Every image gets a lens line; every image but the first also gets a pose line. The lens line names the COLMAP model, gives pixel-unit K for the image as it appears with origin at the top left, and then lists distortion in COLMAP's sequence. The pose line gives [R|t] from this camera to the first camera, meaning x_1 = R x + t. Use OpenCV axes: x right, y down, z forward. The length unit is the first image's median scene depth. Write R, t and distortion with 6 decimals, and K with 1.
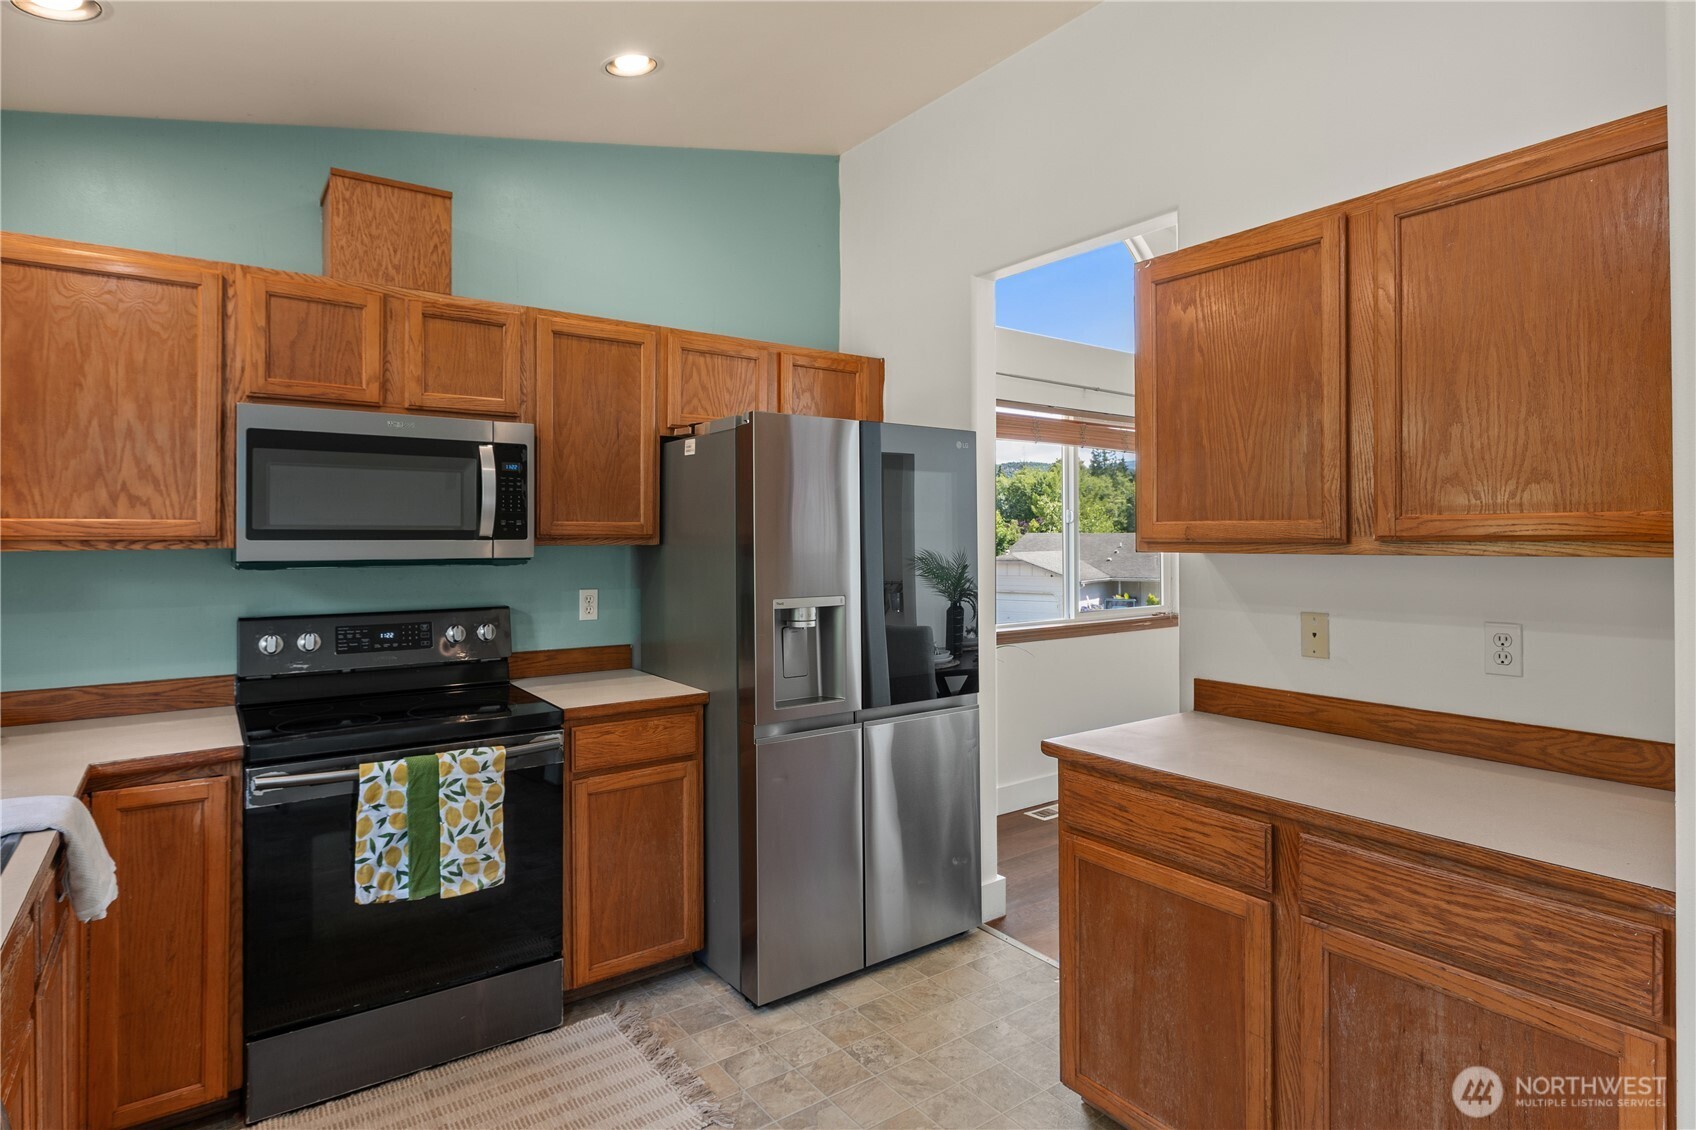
lens RADIAL K [[890.7, 0, 855.3], [0, 890.7, 535.5], [0, 0, 1]] dist [-0.001847, -0.001700]
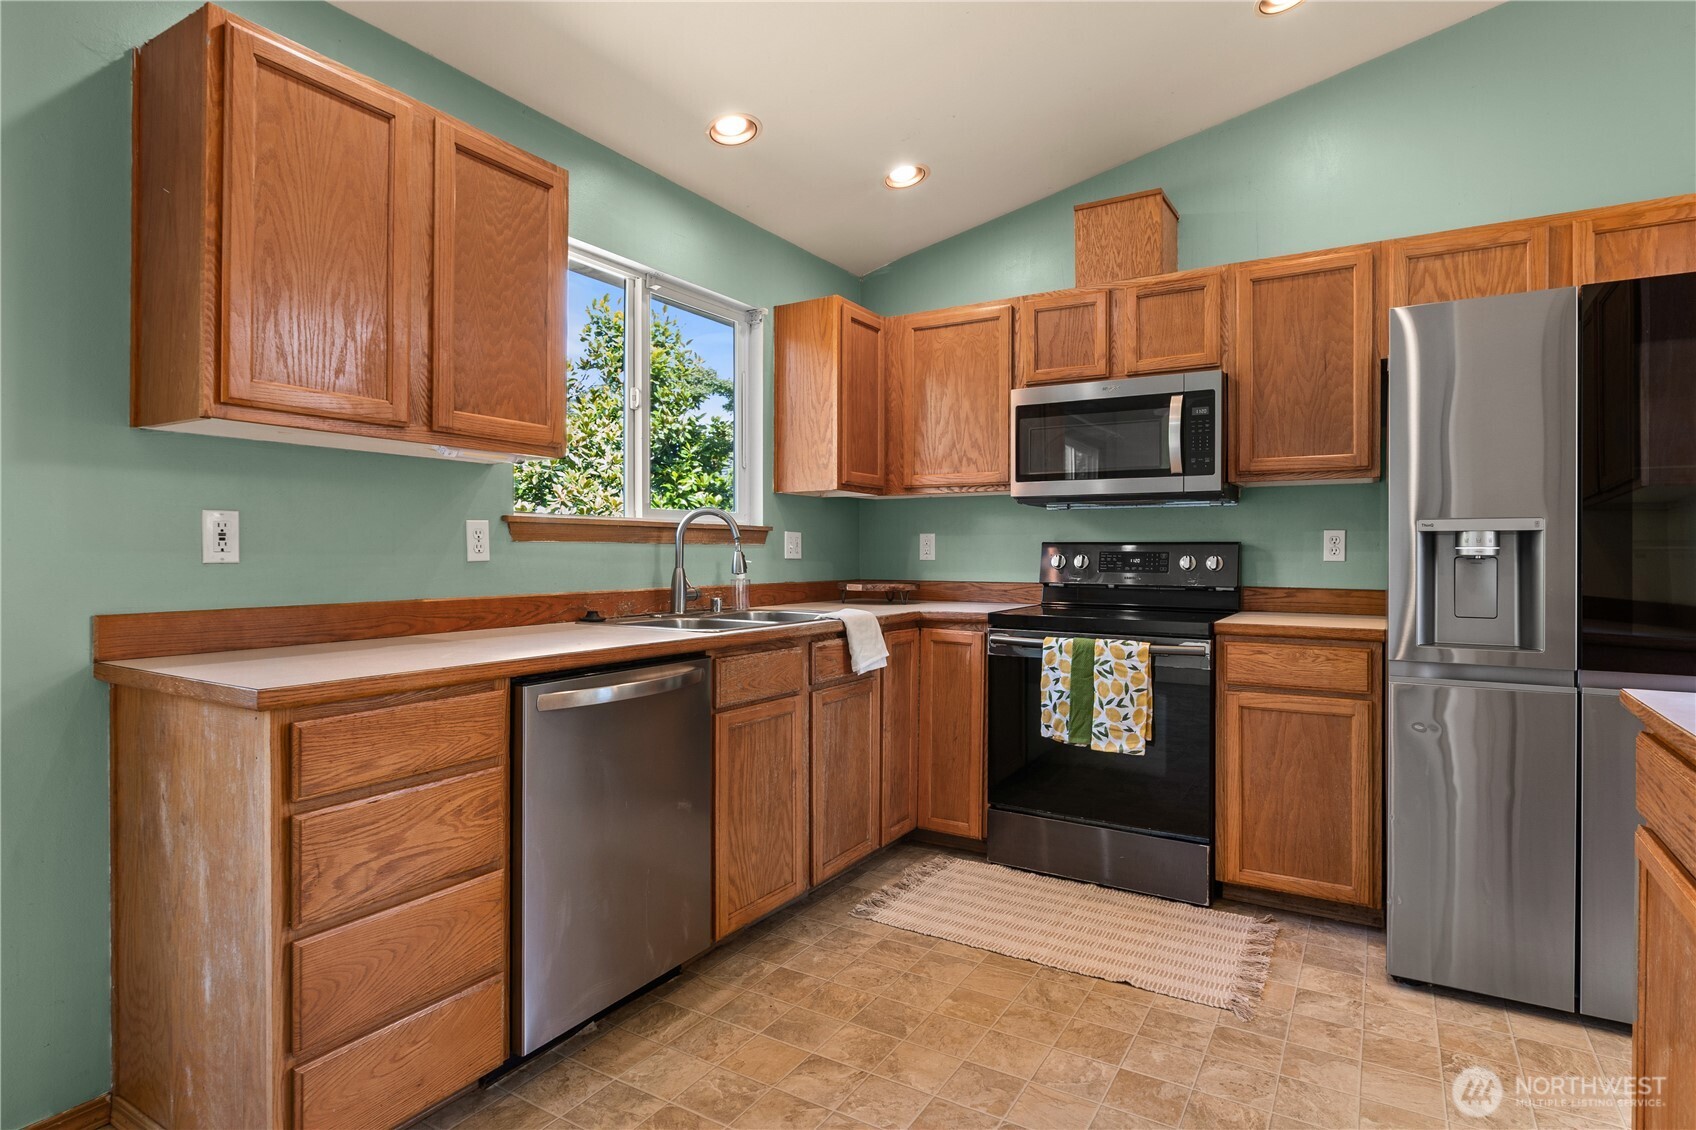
lens RADIAL K [[890.7, 0, 853.9], [0, 890.7, 556.8], [0, 0, 1]] dist [-0.001847, -0.001700]
pose [[0.383334, 0.007502, -0.923579, 0.510800], [0.000102, 0.999967, 0.008165, 0.102716], [0.923610, -0.003224, 0.383321, 0.164017]]
